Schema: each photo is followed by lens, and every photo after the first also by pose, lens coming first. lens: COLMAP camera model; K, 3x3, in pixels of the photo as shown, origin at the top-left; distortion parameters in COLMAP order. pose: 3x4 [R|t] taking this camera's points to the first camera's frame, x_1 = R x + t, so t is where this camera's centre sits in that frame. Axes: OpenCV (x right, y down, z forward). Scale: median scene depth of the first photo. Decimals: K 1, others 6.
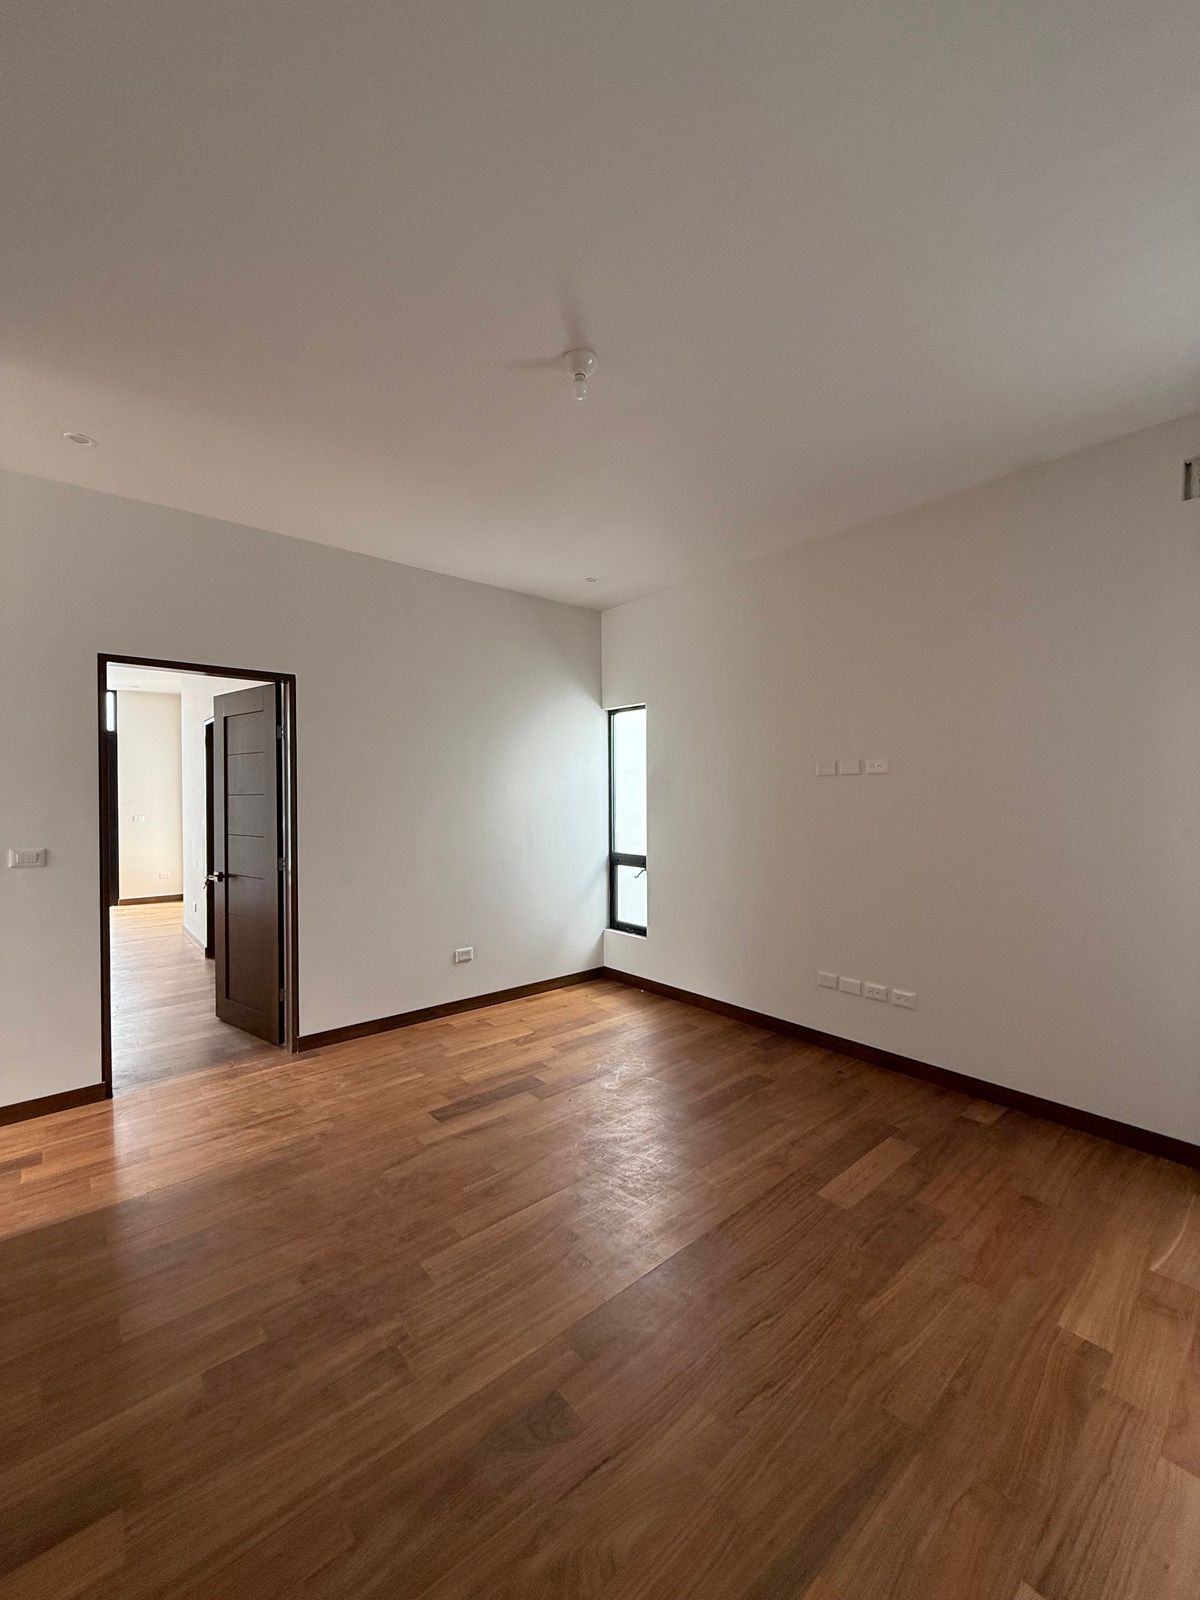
lens RADIAL K [[636.1, 0, 597.5], [0, 636.1, 801.1], [0, 0, 1]] dist [0.000152, 0.000375]
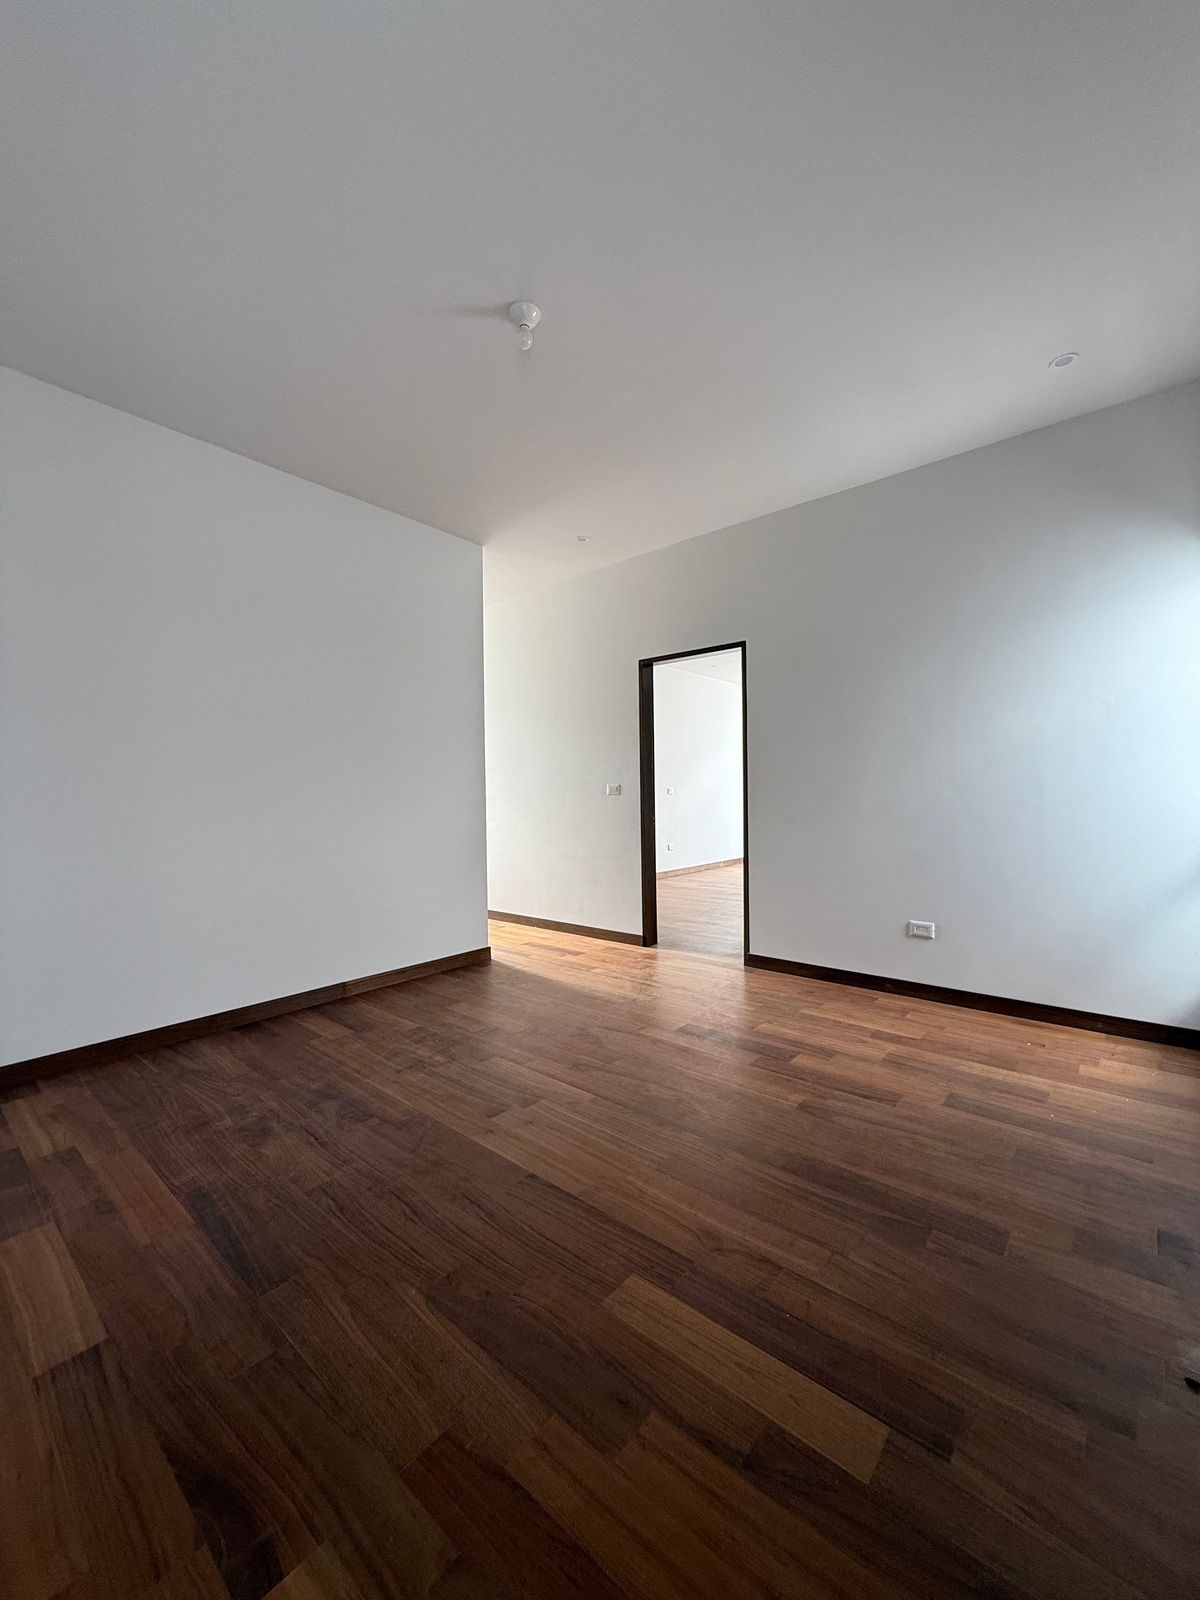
lens RADIAL K [[636.1, 0, 597.6], [0, 636.1, 798.2], [0, 0, 1]] dist [0.000152, 0.000375]
pose [[0.155582, 0.009719, -0.987775, 0.779425], [0.003406, 0.999940, 0.010375, 0.094439], [0.987817, -0.004978, 0.155540, 0.685417]]
